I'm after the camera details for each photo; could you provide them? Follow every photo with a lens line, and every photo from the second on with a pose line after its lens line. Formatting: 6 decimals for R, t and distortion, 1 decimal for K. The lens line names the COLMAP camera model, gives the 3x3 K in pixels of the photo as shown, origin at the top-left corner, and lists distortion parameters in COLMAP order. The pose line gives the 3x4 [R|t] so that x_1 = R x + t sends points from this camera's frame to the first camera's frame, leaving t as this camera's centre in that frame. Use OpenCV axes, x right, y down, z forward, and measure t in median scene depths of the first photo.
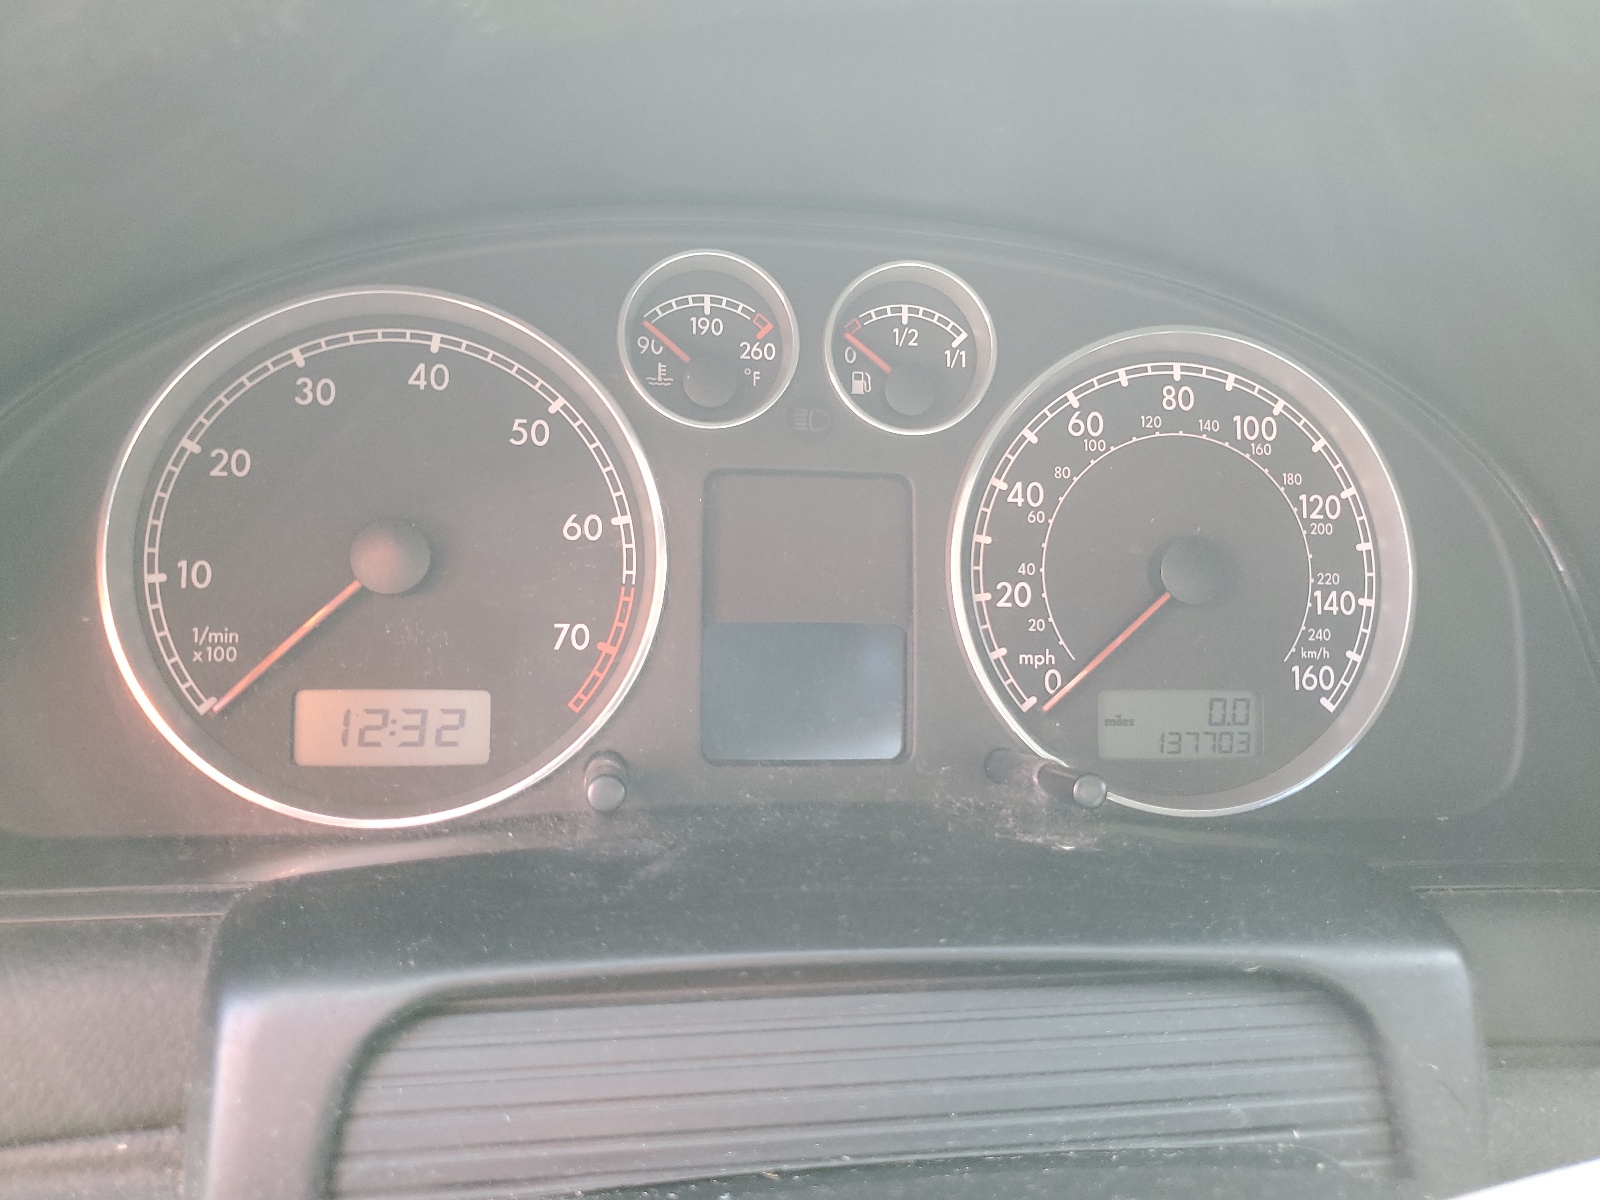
lens RADIAL K [[1225.1, 0, 800.5], [0, 1225.1, 604.1], [0, 0, 1]] dist [-0.011368, -0.002466]
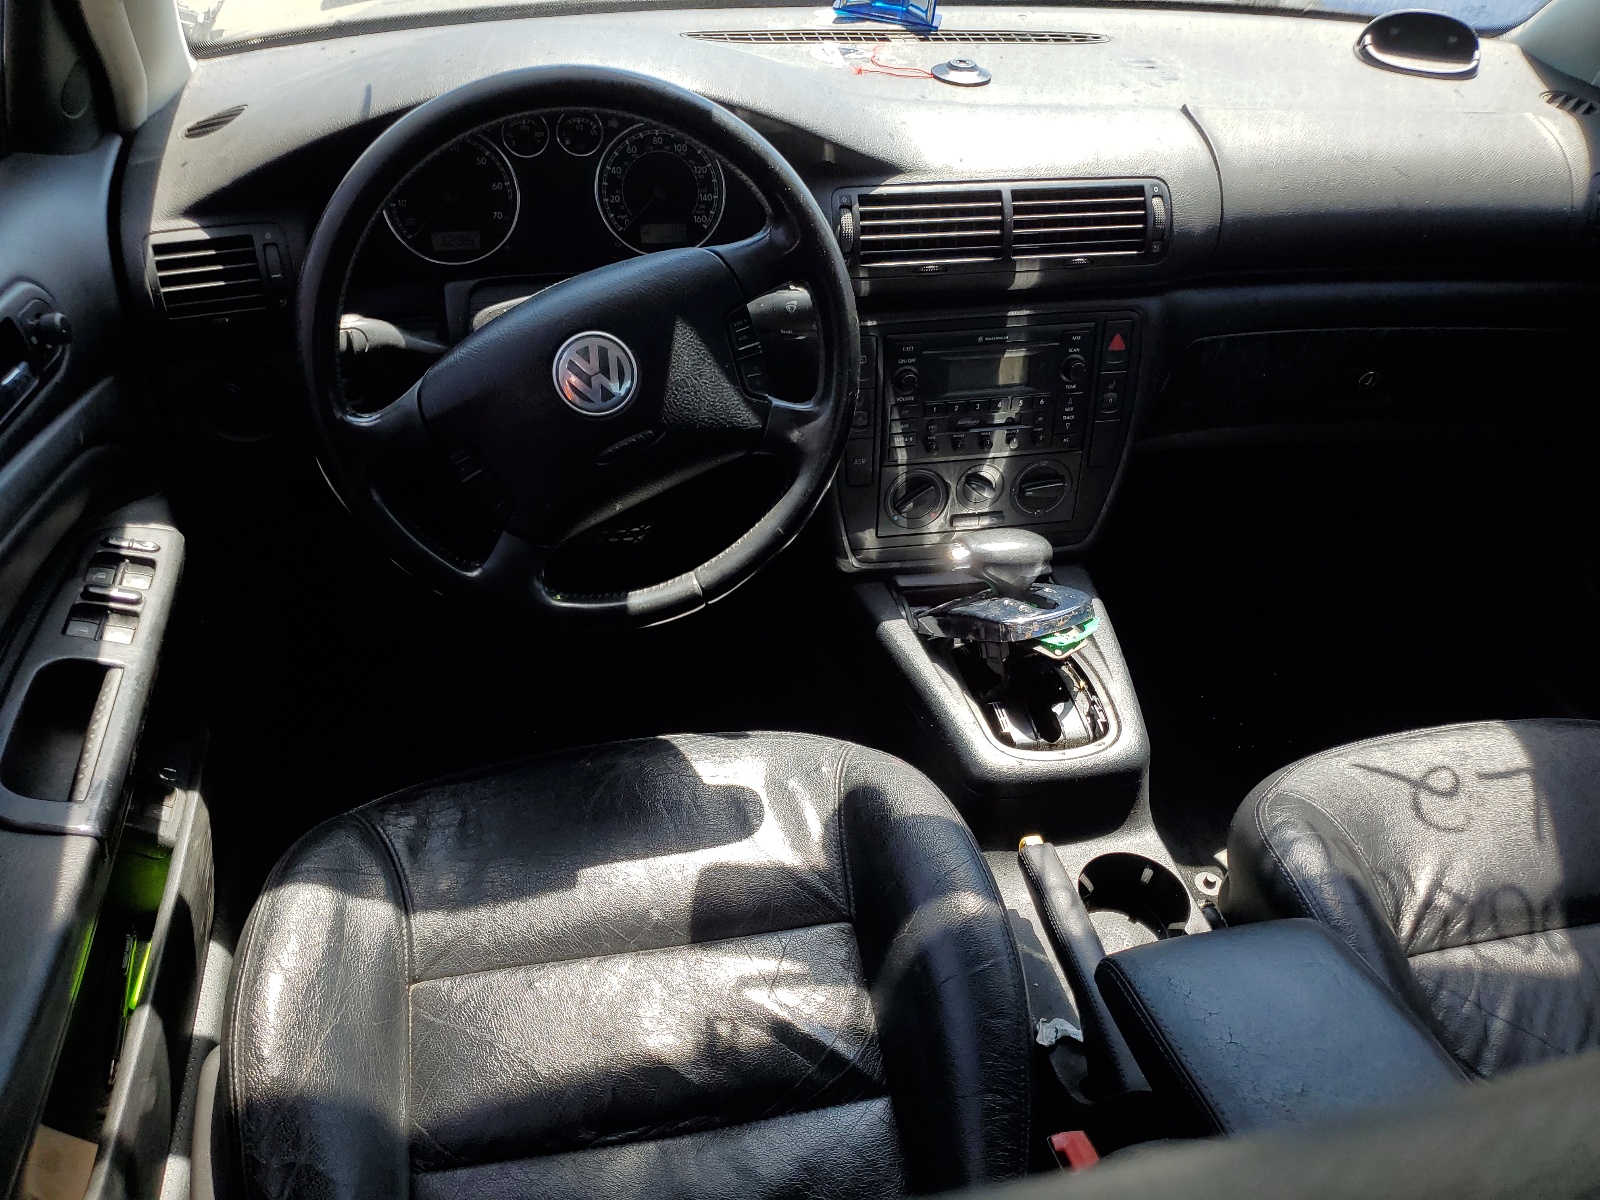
lens RADIAL K [[1225.1, 0, 796.0], [0, 1225.1, 599.5], [0, 0, 1]] dist [-0.011368, -0.002466]
pose [[0.997571, -0.053640, 0.044430, 0.496471], [0.035619, 0.941052, 0.336382, -0.093802], [-0.059854, -0.333983, 0.940677, -2.976083]]
